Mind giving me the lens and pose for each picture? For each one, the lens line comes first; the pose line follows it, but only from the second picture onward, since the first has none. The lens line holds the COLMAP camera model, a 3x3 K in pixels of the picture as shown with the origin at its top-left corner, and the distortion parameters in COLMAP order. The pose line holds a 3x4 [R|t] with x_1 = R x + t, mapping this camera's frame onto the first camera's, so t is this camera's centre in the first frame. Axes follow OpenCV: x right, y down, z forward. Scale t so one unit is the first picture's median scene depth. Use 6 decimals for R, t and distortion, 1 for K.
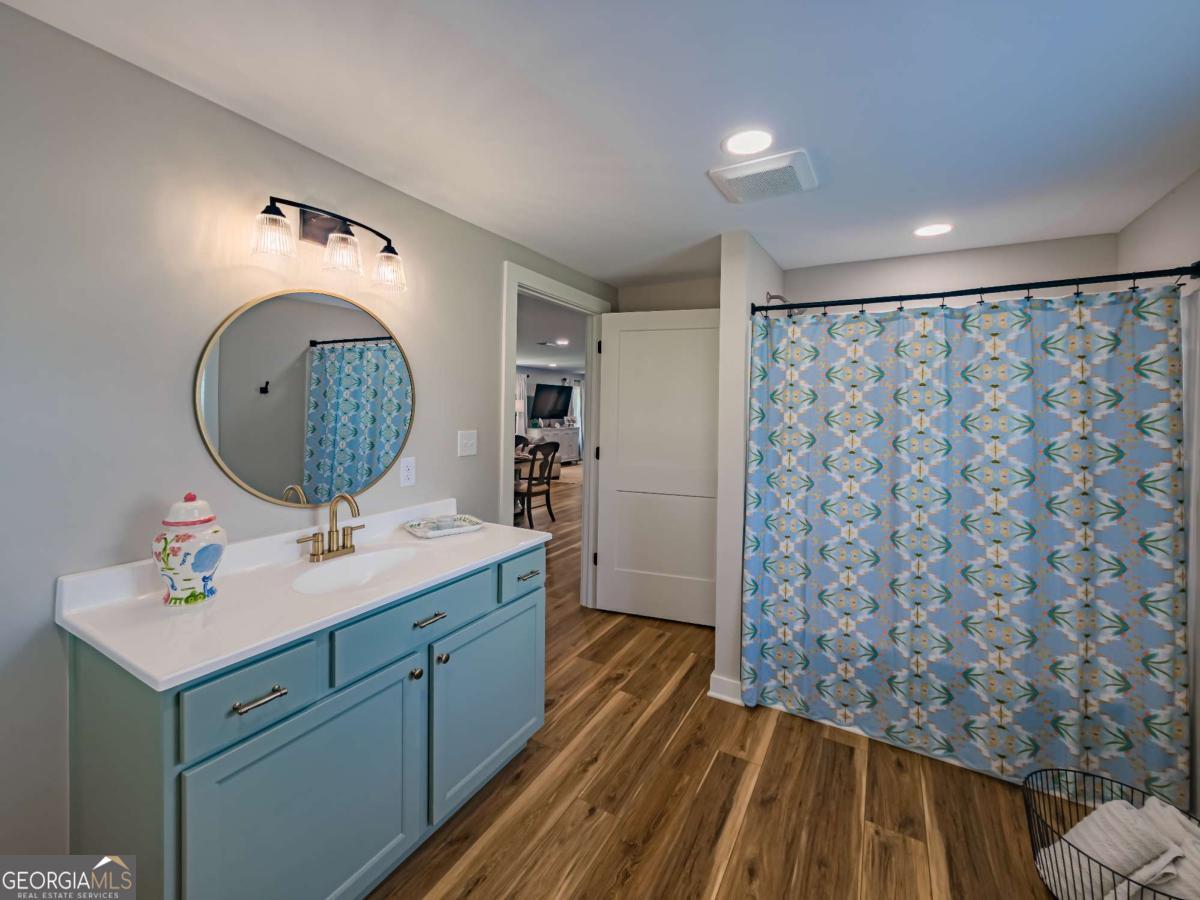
lens RADIAL K [[498.1, 0, 590.7], [0, 498.1, 419.9], [0, 0, 1]] dist [0.003084, 0.000212]
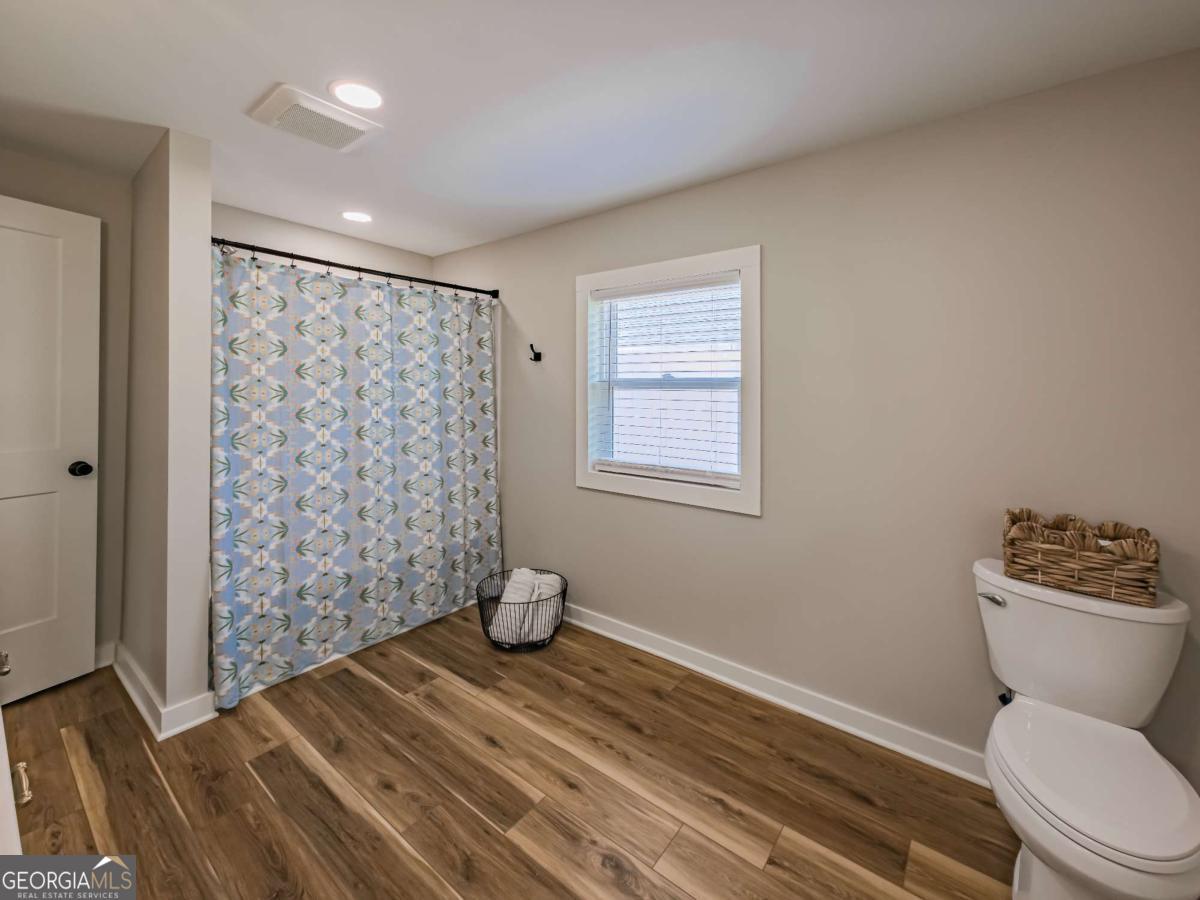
lens RADIAL K [[496.8, 0, 602.5], [0, 496.8, 387.7], [0, 0, 1]] dist [0.001442, 0.000047]
pose [[0.128718, -0.014409, 0.991577, -0.498552], [0.015298, 0.999804, 0.012543, 0.031264], [-0.991563, 0.013555, 0.128914, 0.294744]]
